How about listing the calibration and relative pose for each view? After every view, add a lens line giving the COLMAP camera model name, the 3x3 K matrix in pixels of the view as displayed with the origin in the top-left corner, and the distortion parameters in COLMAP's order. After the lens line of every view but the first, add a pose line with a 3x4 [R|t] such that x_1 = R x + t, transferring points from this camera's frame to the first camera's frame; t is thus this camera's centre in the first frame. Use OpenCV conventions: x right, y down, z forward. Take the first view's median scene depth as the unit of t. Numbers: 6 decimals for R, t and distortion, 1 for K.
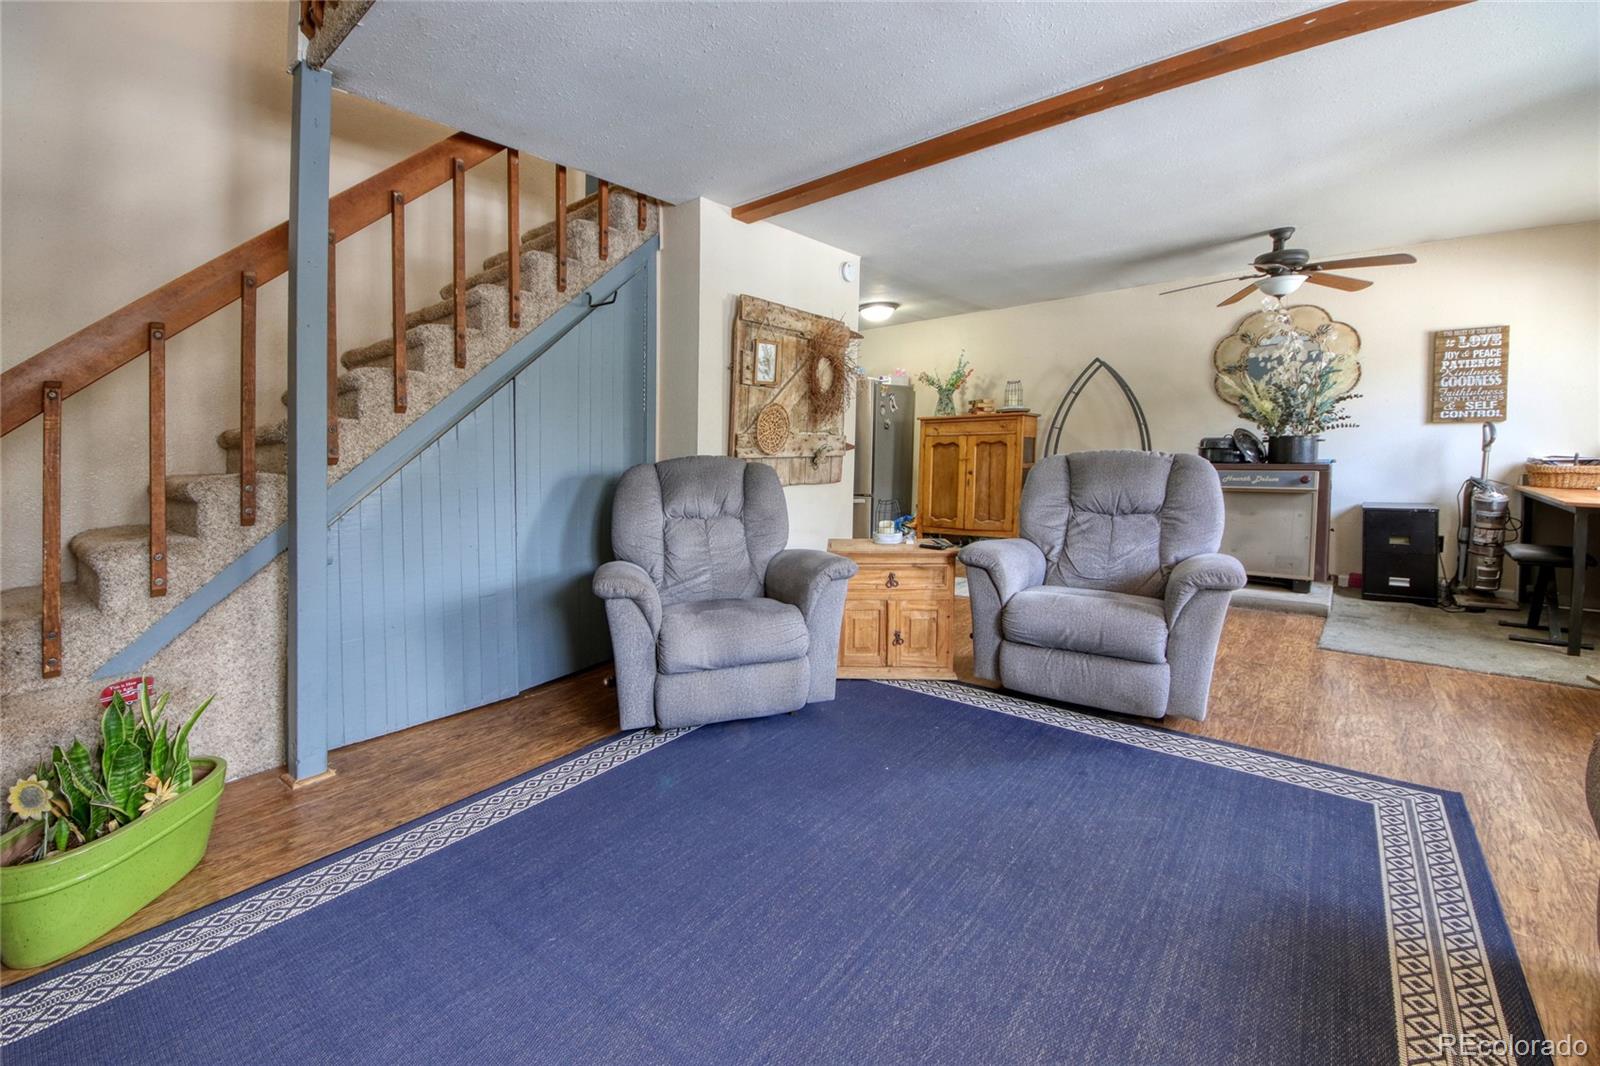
lens RADIAL K [[635.8, 0, 800.0], [0, 635.8, 533.0], [0, 0, 1]] dist [0.000685, -0.012791]
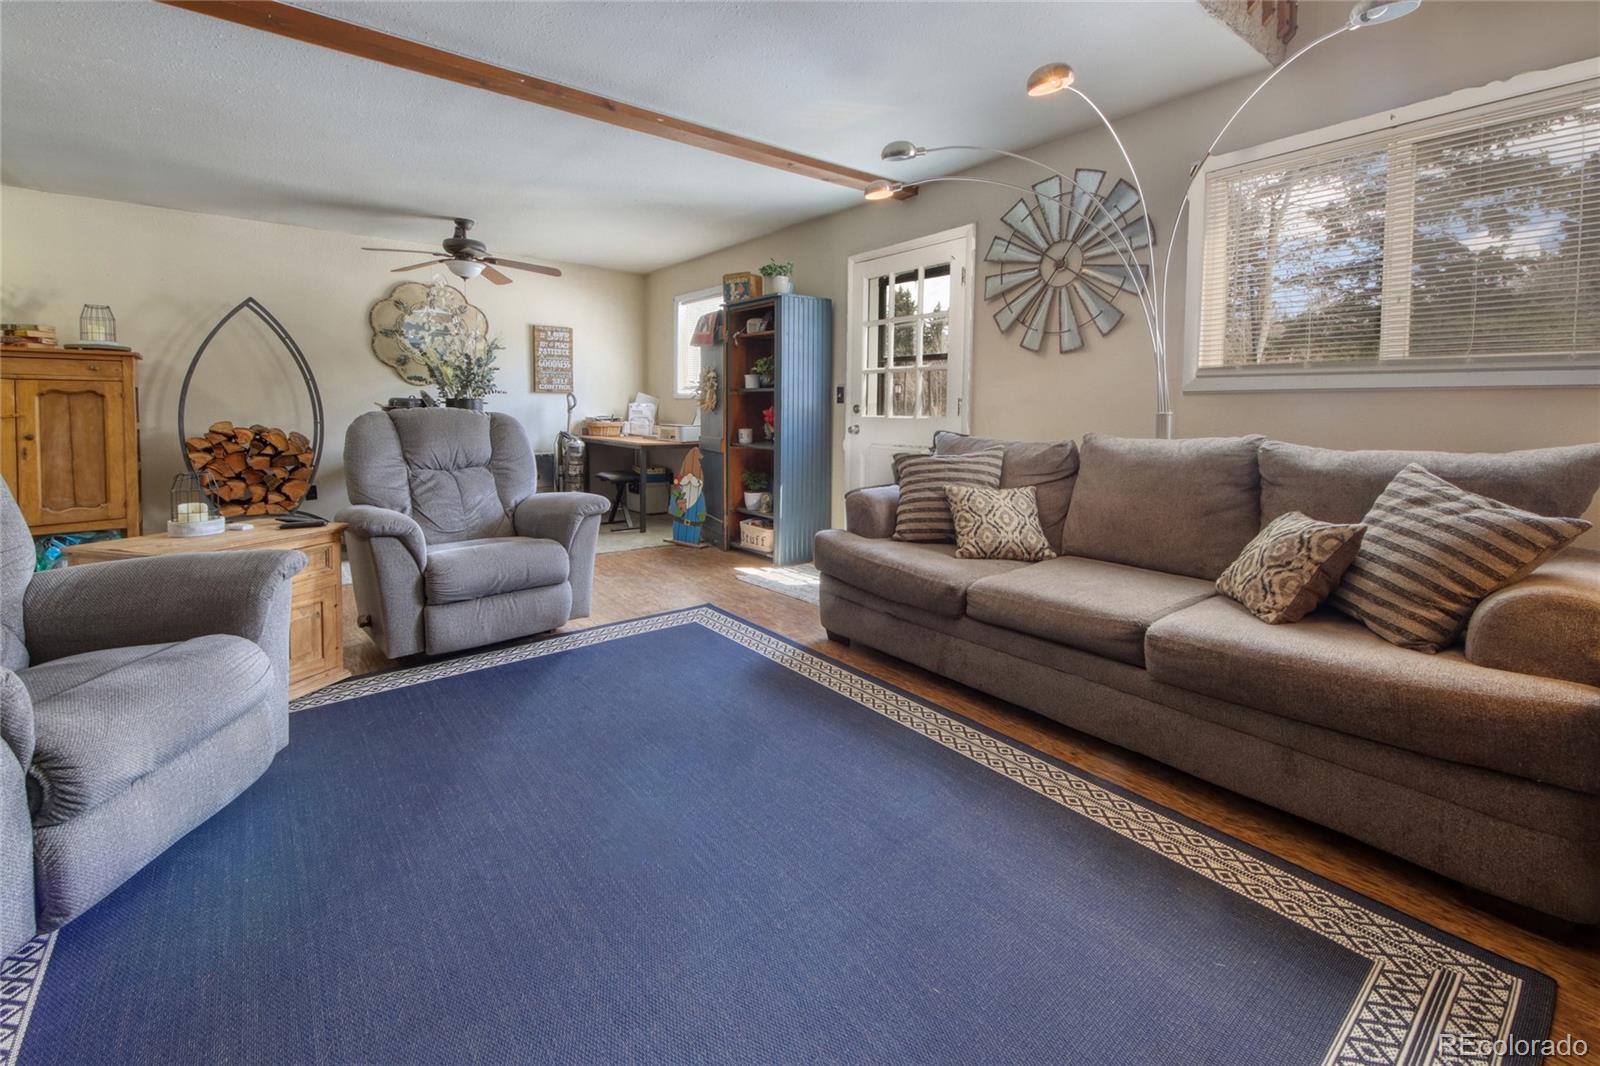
lens RADIAL K [[690.0, 0, 749.6], [0, 690.0, 543.4], [0, 0, 1]] dist [0.000724, 0.000306]
pose [[0.224291, -0.167538, 0.960013, -0.446695], [0.110537, 0.983127, 0.145746, -0.018330], [-0.968233, 0.073428, 0.239026, 0.220751]]
